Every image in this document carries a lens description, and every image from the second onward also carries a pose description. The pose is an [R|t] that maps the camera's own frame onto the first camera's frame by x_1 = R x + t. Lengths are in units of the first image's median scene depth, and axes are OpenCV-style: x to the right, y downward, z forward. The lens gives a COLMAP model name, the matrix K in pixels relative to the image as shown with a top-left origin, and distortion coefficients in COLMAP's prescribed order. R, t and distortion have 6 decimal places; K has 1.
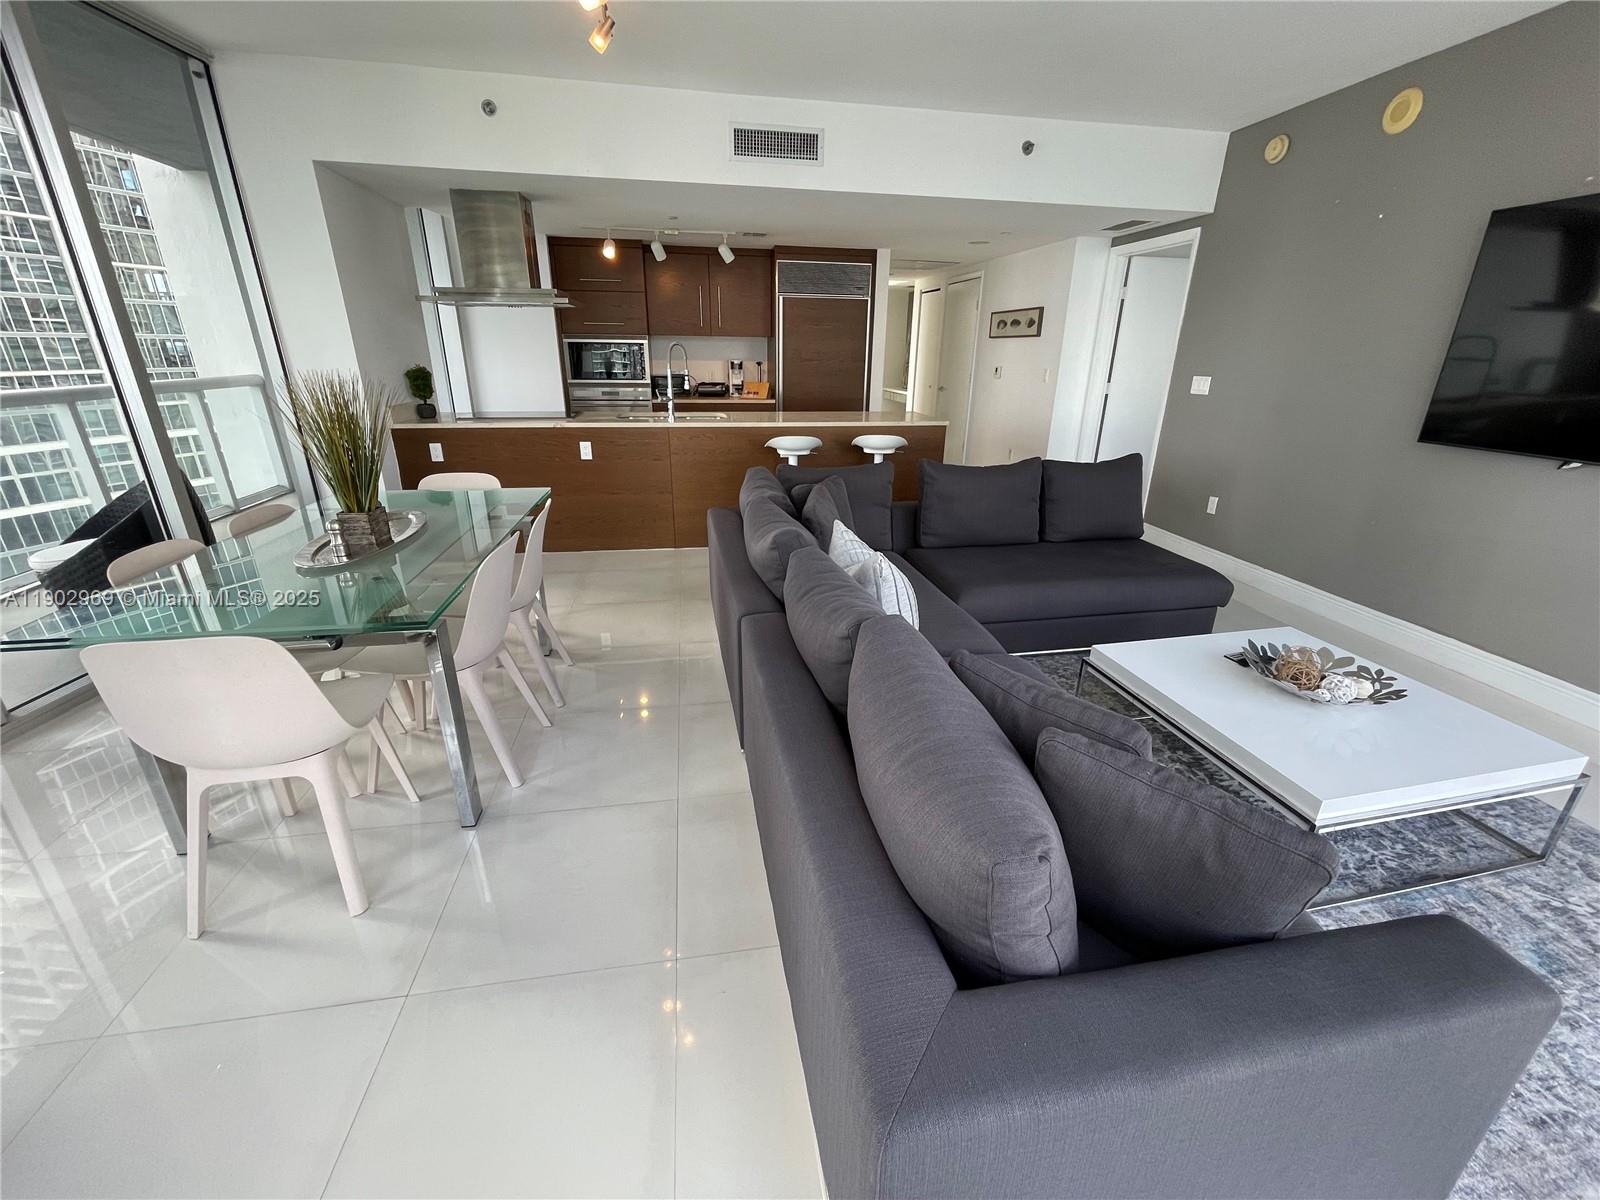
lens RADIAL K [[647.3, 0, 800.0], [0, 647.3, 600.0], [0, 0, 1]] dist [-0.000740, 0.003802]
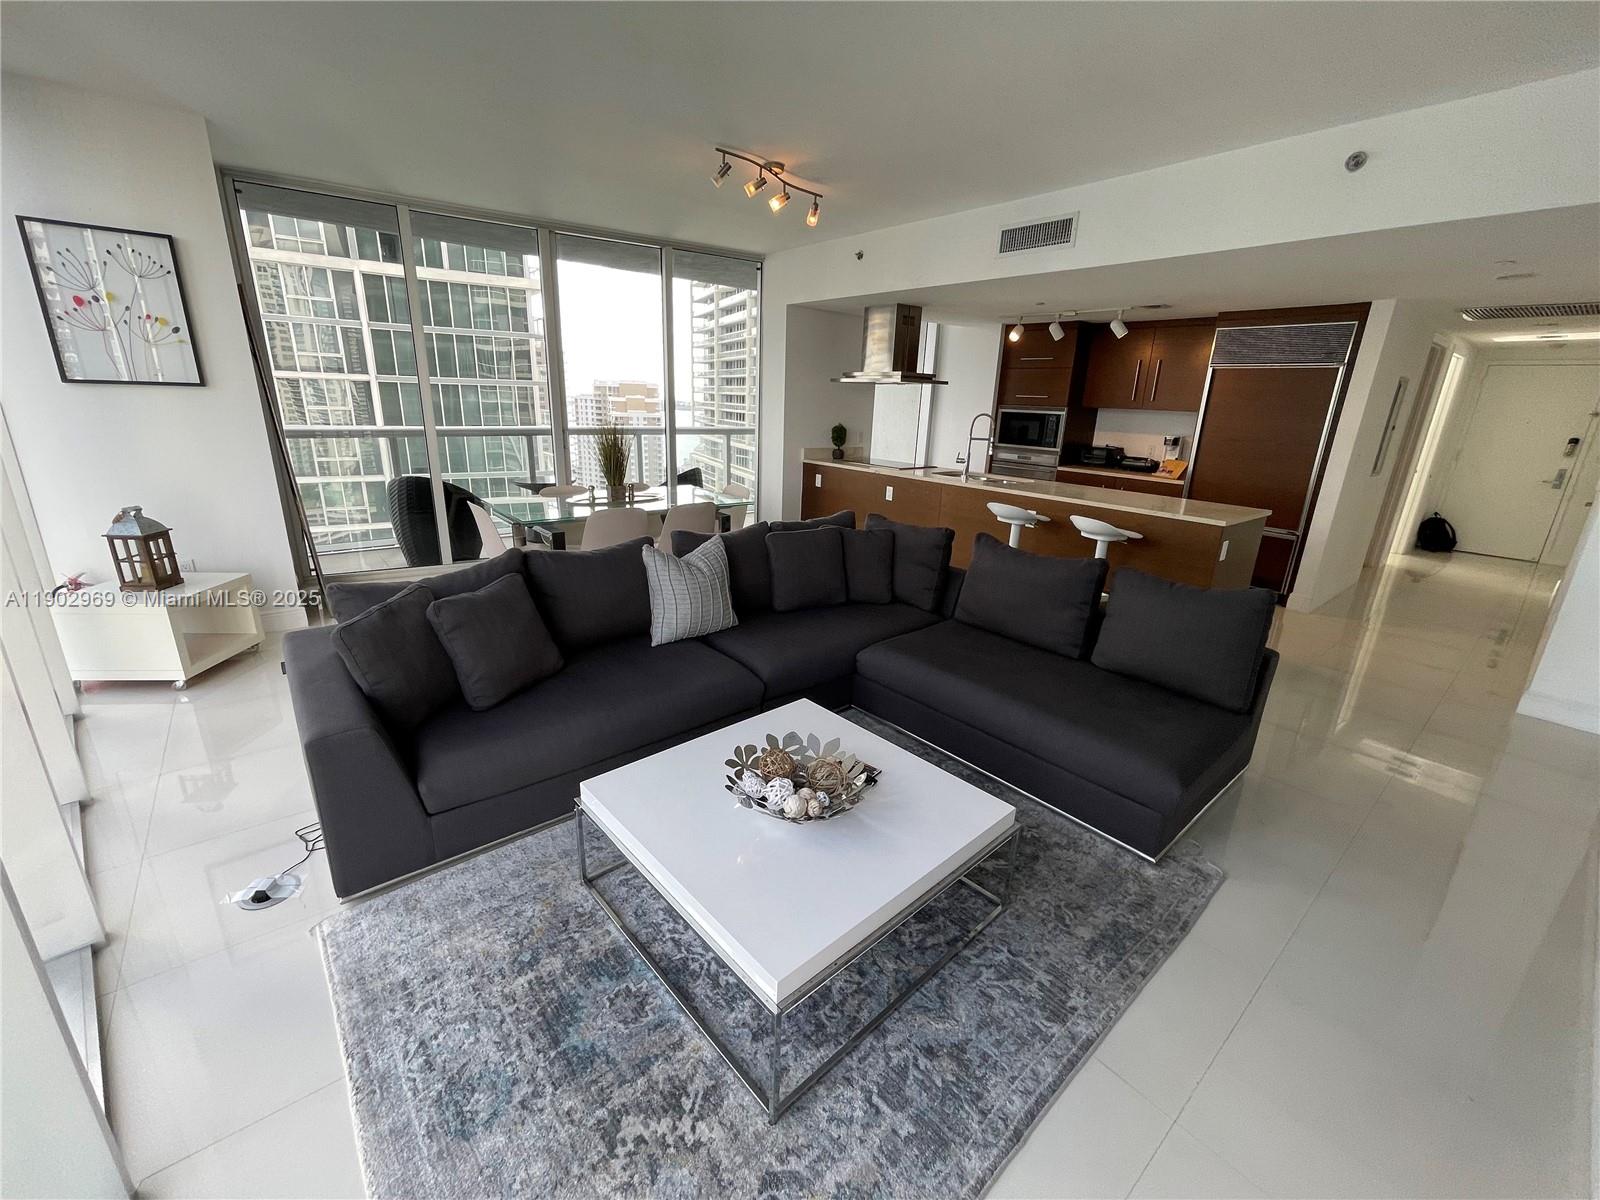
lens RADIAL K [[647.3, 0, 800.0], [0, 647.3, 600.0], [0, 0, 1]] dist [-0.000740, 0.003802]
pose [[0.498339, 0.266098, -0.825137, 0.688423], [-0.345108, 0.933967, 0.092767, -0.093873], [0.795336, 0.238532, 0.557264, 0.206632]]
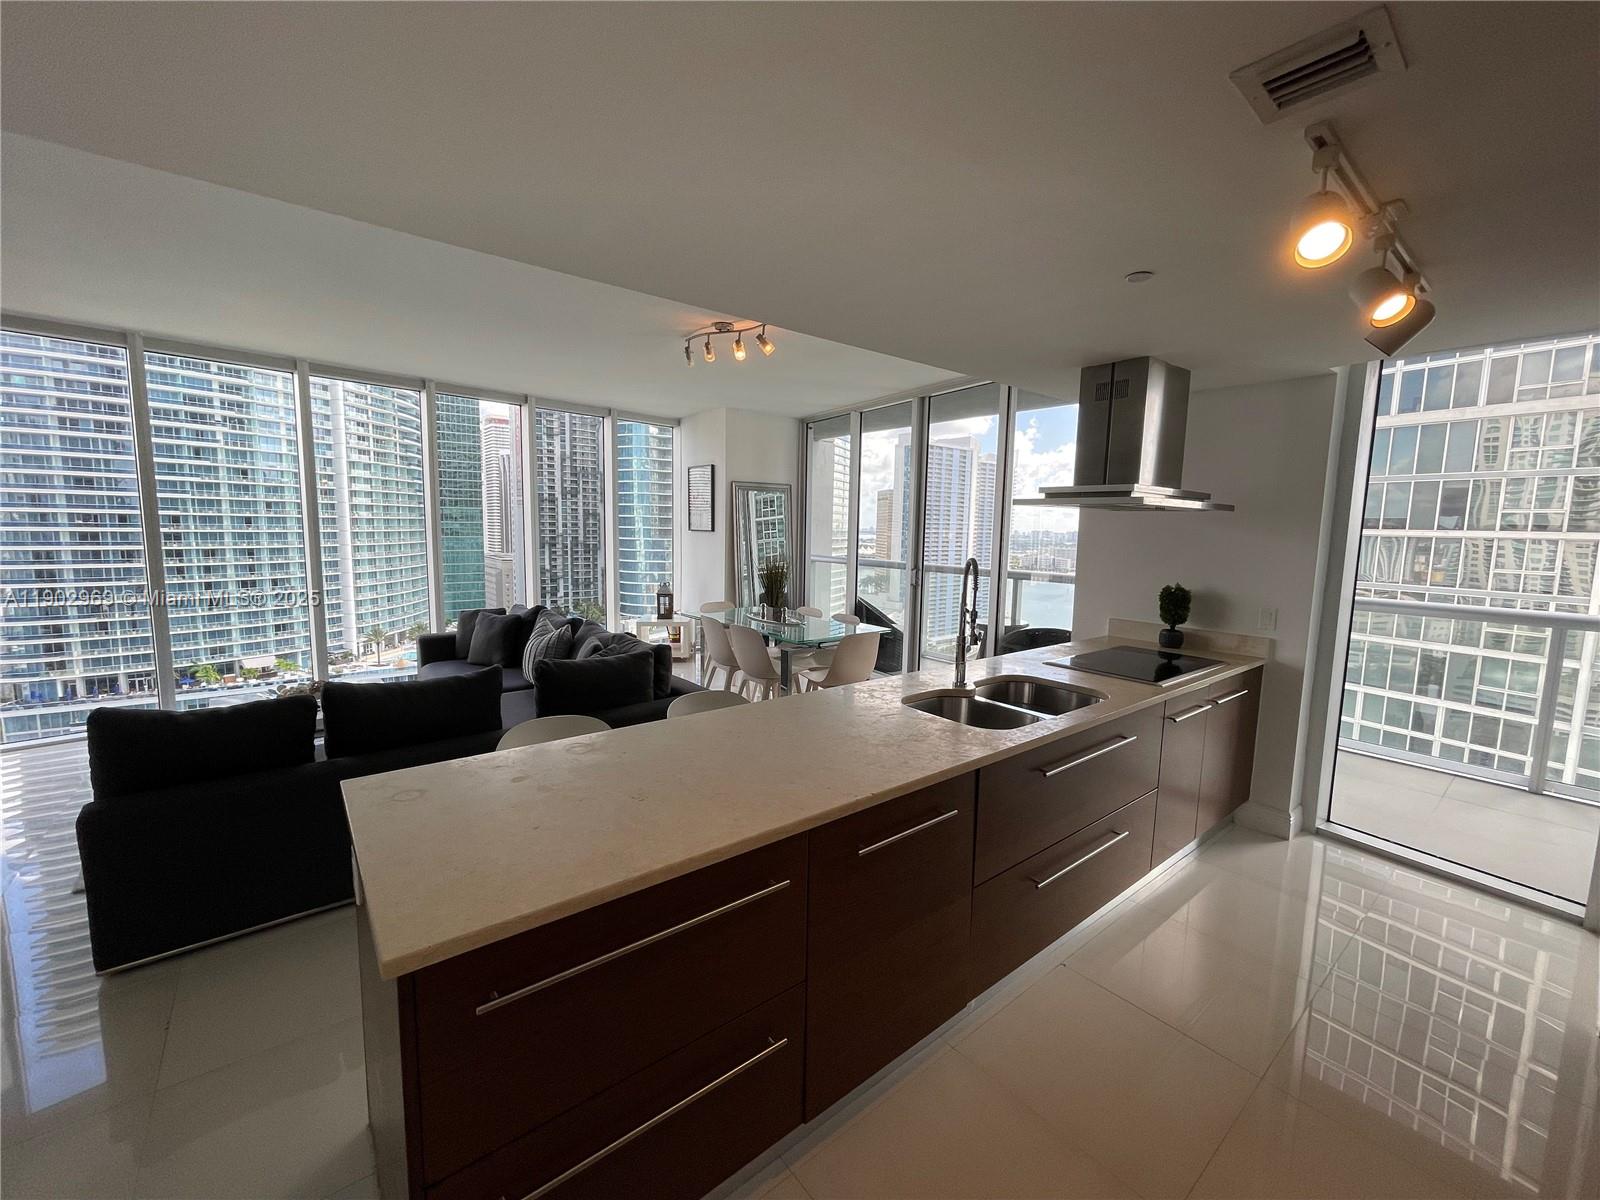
lens RADIAL K [[647.3, 0, 800.0], [0, 647.3, 600.0], [0, 0, 1]] dist [-0.000740, 0.003802]
pose [[-0.872944, 0.021684, -0.487339, -0.086003], [-0.204936, 0.890278, 0.406703, -0.865366], [0.442686, 0.454902, -0.772718, 2.218748]]
